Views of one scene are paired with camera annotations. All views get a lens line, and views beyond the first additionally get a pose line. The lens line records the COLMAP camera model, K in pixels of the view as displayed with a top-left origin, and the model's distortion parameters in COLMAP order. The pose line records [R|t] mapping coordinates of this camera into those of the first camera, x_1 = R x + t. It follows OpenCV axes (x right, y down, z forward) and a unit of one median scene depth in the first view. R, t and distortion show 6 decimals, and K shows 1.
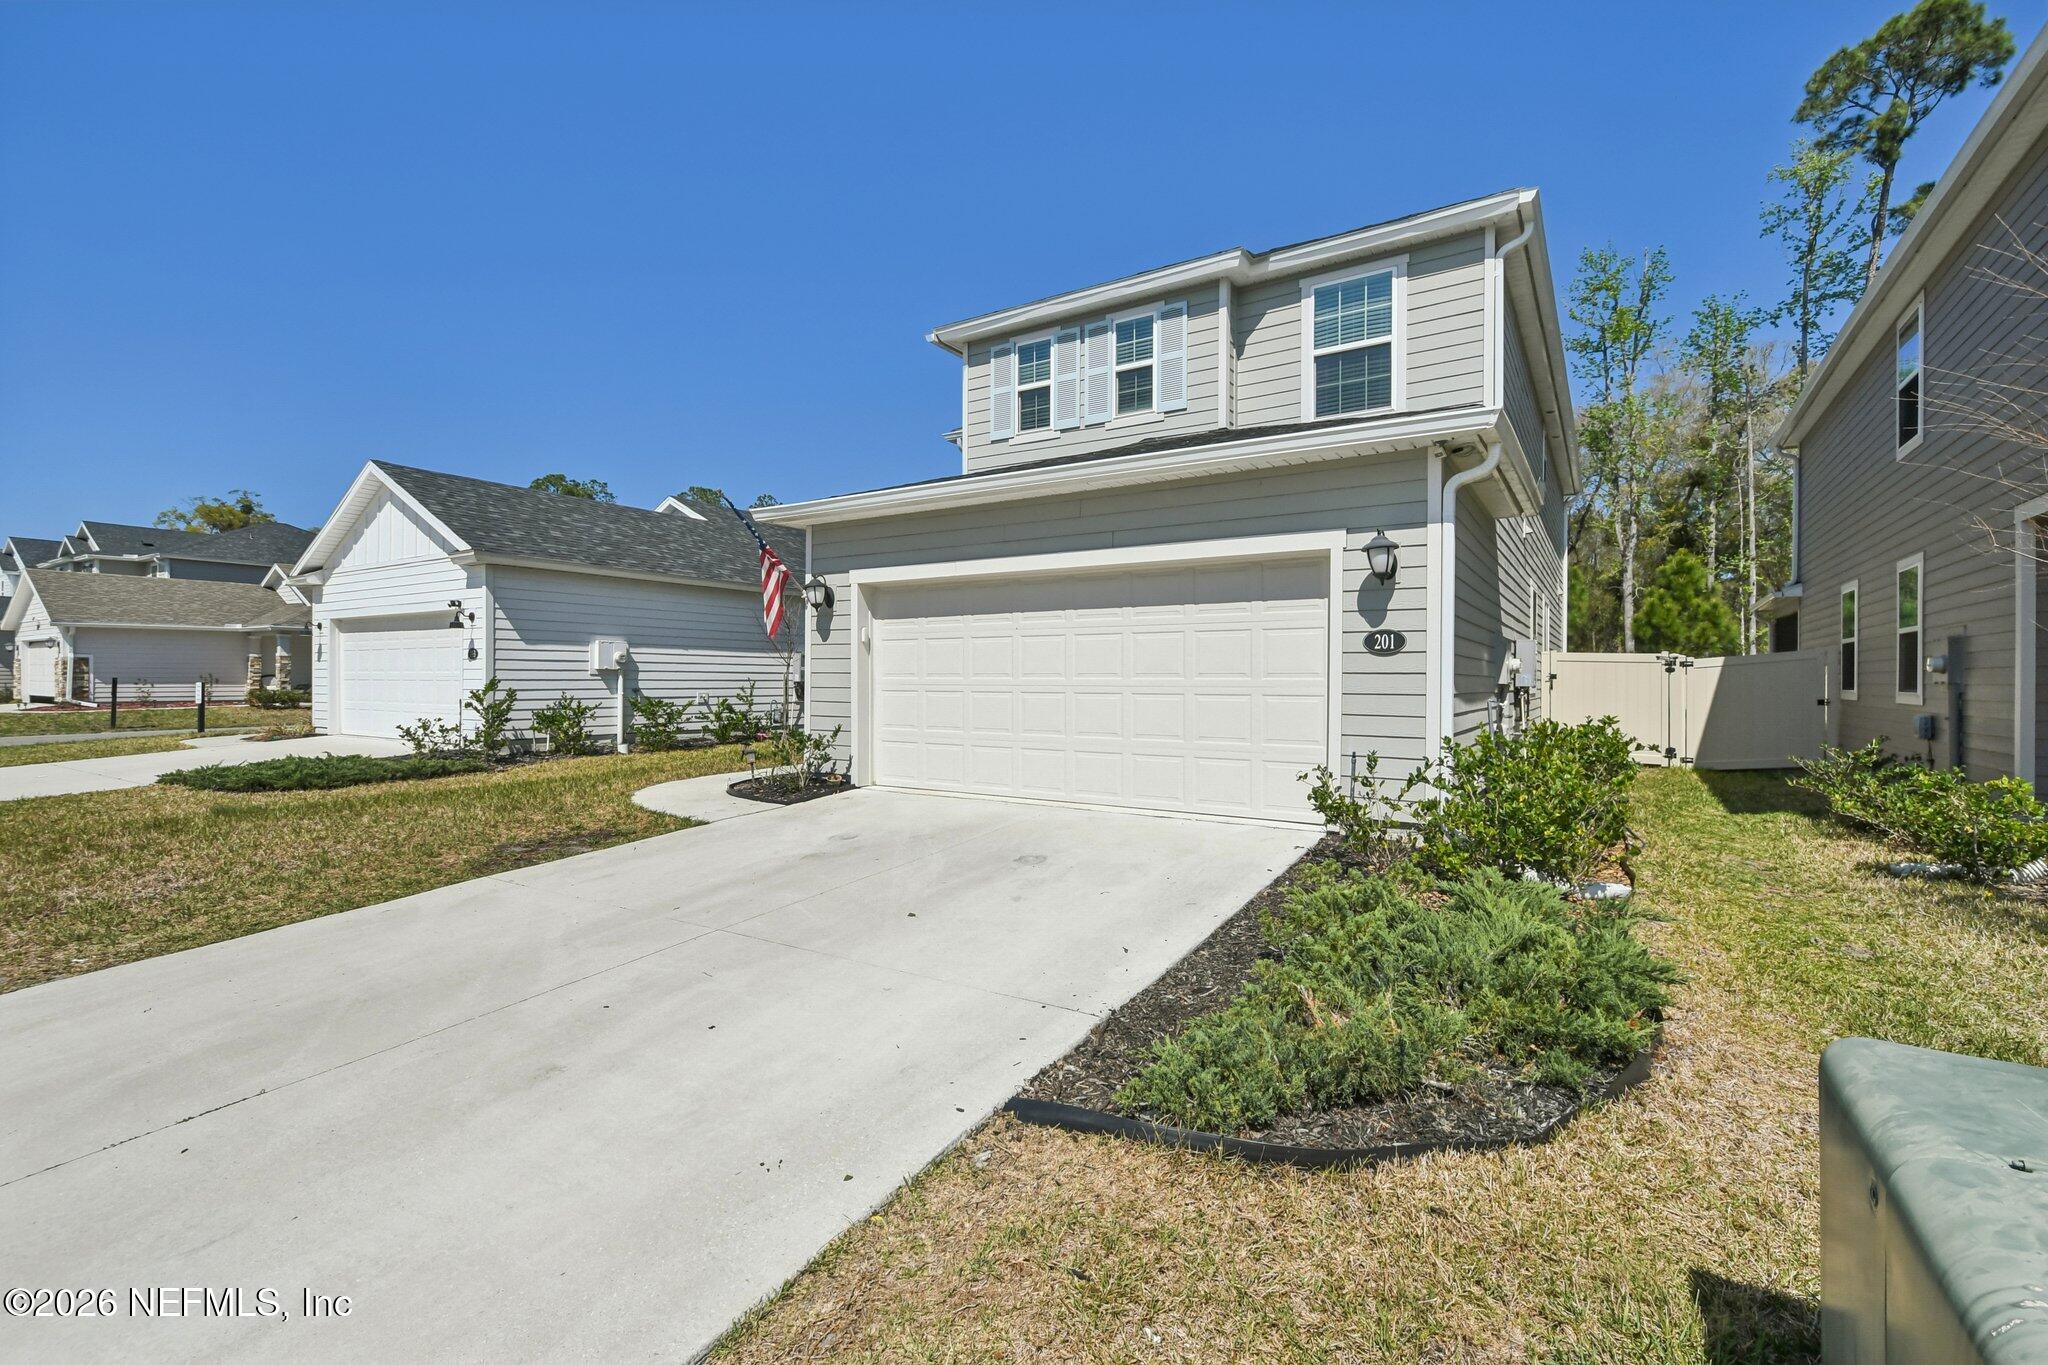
lens RADIAL K [[901.4, 0, 1051.5], [0, 901.4, 666.2], [0, 0, 1]] dist [0.005152, -0.004187]
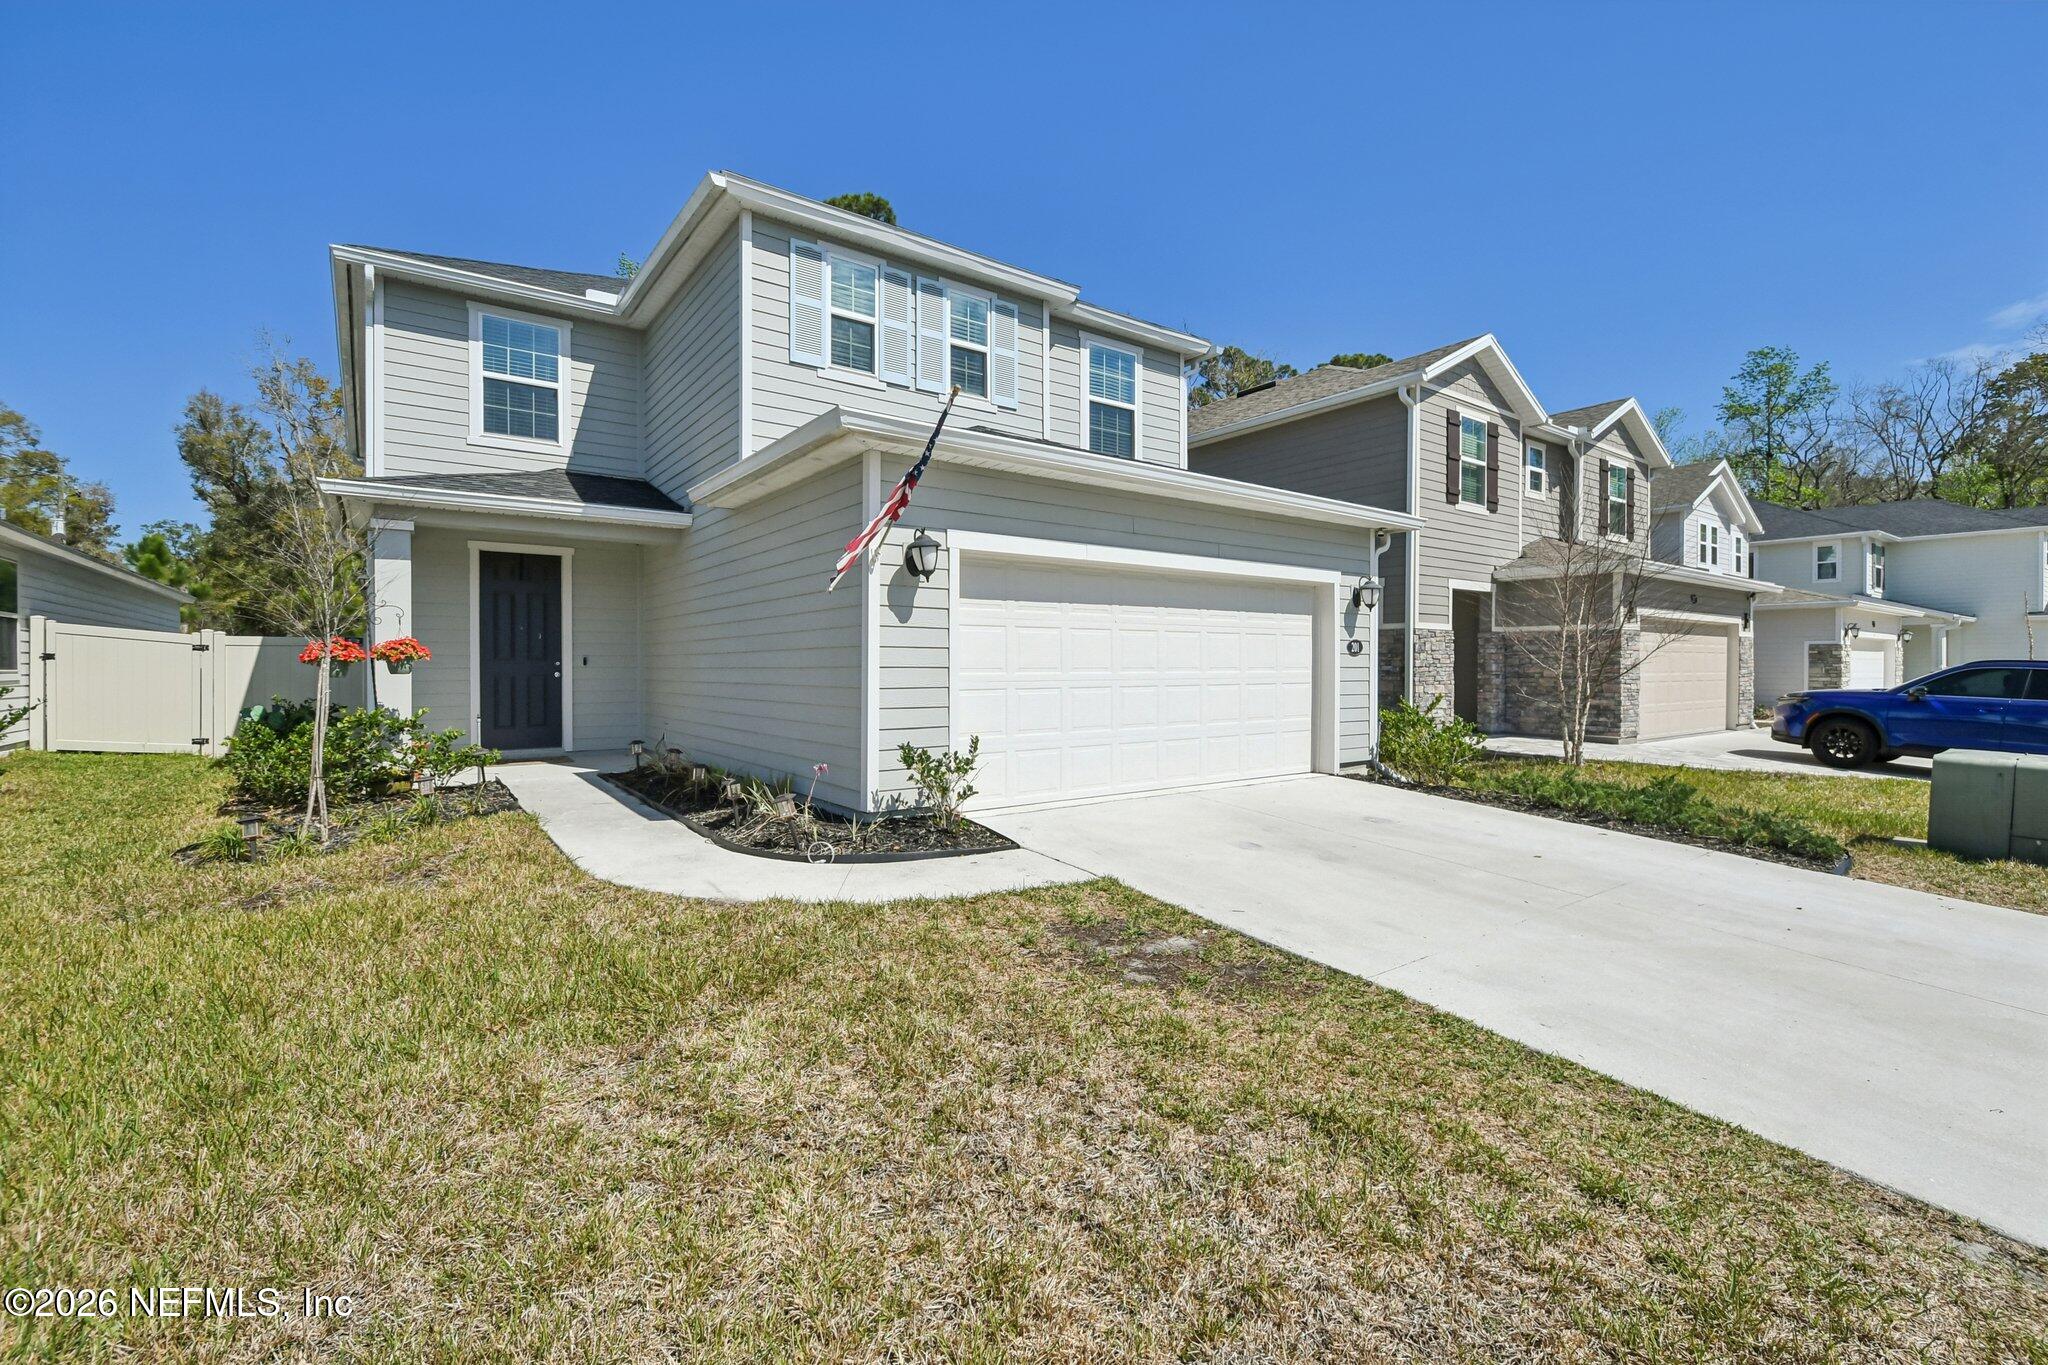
lens RADIAL K [[901.4, 0, 1043.5], [0, 901.4, 667.6], [0, 0, 1]] dist [0.005152, -0.004187]
pose [[0.349875, -0.005481, 0.936780, -0.806601], [-0.011712, 0.999879, 0.010225, -0.000984], [-0.936723, -0.014549, 0.349769, 0.601678]]
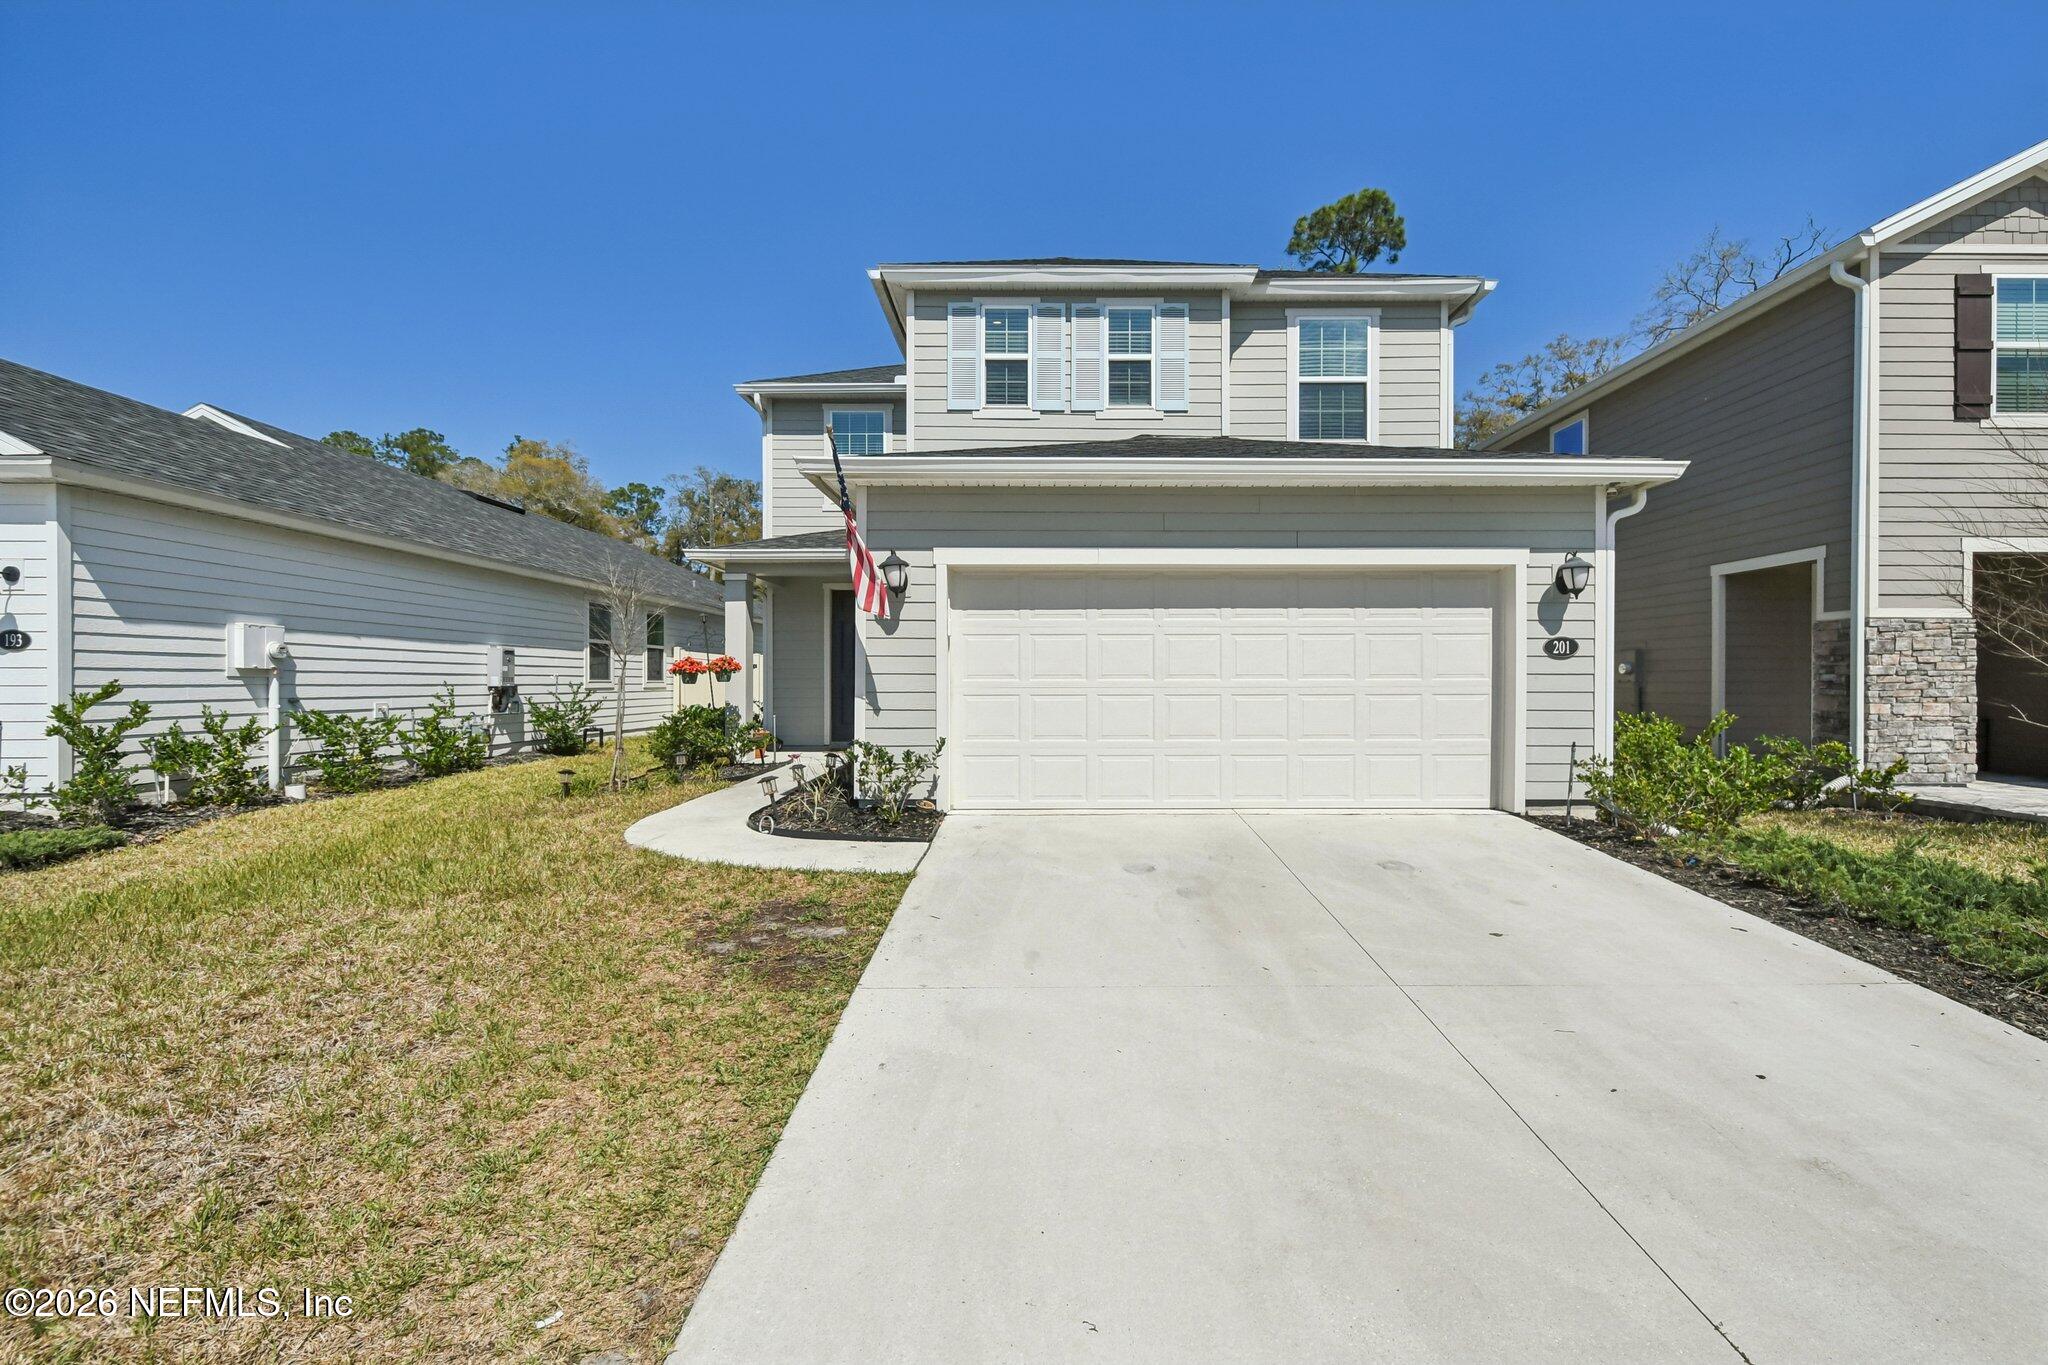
lens RADIAL K [[901.4, 0, 1058.9], [0, 901.4, 677.5], [0, 0, 1]] dist [0.005152, -0.004187]
pose [[0.841282, -0.001875, 0.540594, -0.512797], [-0.003706, 0.999950, 0.009236, 0.002402], [-0.540584, -0.009773, 0.841233, 0.228693]]
